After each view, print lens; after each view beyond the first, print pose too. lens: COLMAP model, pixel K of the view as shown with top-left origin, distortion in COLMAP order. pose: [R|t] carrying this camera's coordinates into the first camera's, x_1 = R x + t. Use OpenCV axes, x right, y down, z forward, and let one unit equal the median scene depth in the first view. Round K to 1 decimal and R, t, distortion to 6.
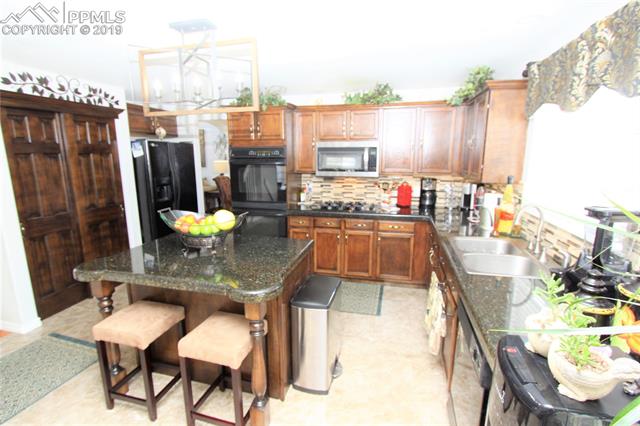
lens RADIAL K [[303.3, 0, 320.0], [0, 303.3, 213.0], [0, 0, 1]] dist [-0.000626, -0.000069]
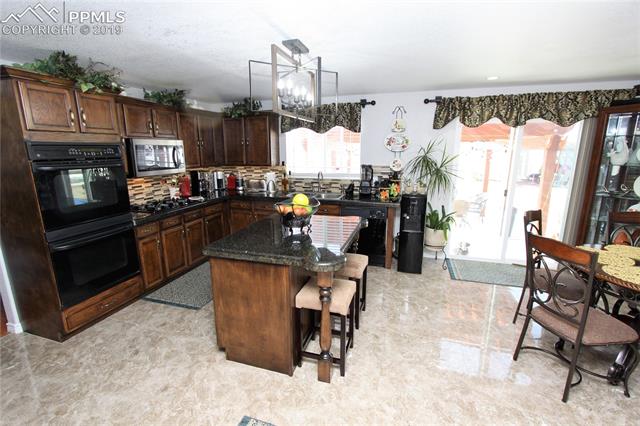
lens RADIAL K [[303.3, 0, 320.0], [0, 303.3, 213.0], [0, 0, 1]] dist [-0.000626, -0.000069]
pose [[0.065406, -0.208845, 0.975759, -0.883347], [0.205796, 0.959654, 0.191603, -0.082749], [-0.976407, 0.188275, 0.105746, 0.417065]]
